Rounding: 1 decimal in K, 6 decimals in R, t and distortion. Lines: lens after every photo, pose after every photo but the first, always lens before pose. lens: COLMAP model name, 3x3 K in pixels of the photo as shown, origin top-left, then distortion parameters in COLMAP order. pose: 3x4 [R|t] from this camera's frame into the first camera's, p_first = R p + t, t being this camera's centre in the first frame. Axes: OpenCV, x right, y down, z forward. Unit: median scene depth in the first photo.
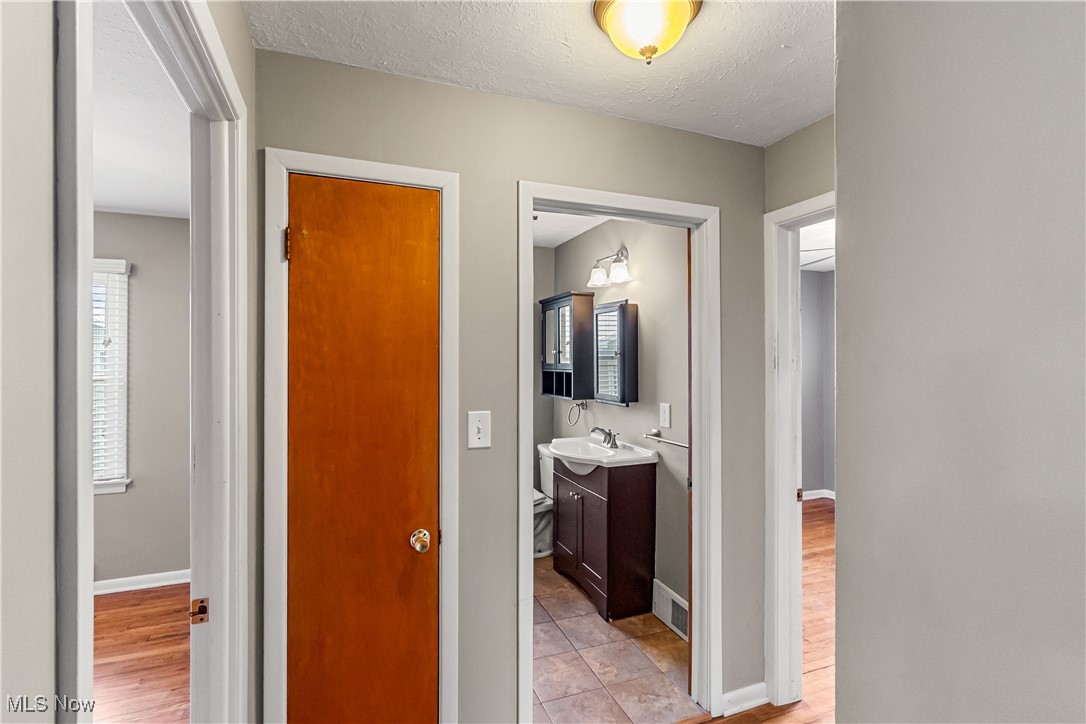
lens RADIAL K [[514.4, 0, 545.0], [0, 514.4, 355.3], [0, 0, 1]] dist [0.013468, 0.001137]
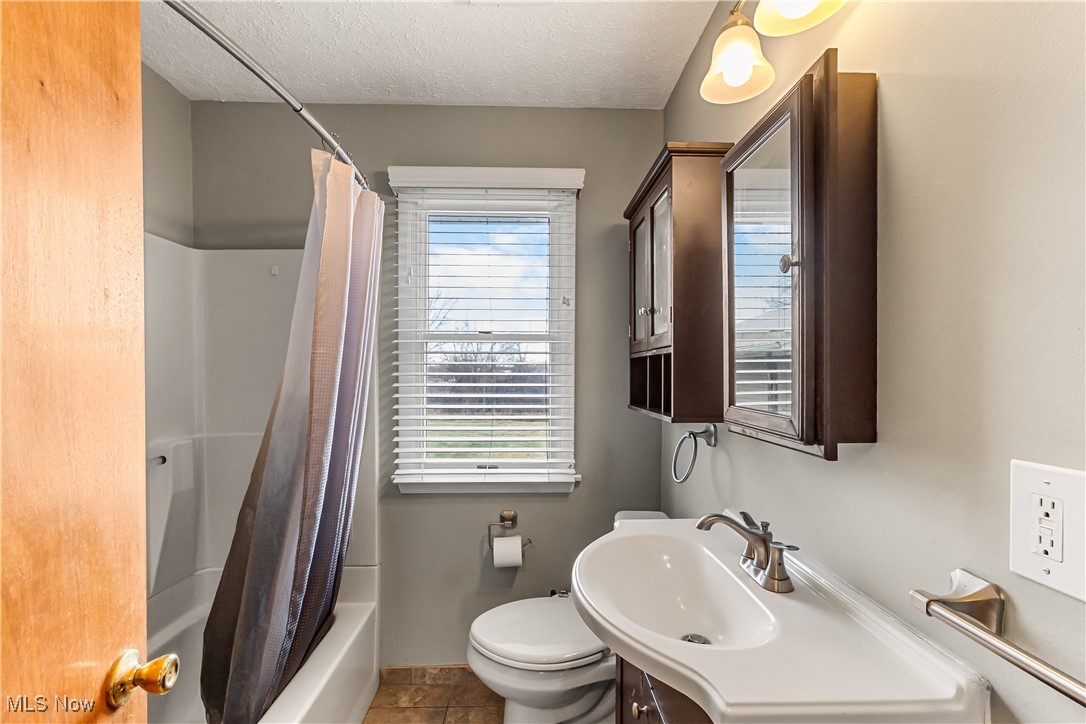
lens RADIAL K [[514.4, 0, 542.7], [0, 514.4, 368.5], [0, 0, 1]] dist [0.013468, 0.001137]
pose [[0.938081, 0.006296, -0.346359, 0.092552], [-0.006548, 0.999978, 0.000442, 0.044343], [0.346354, 0.001853, 0.938102, 0.571337]]
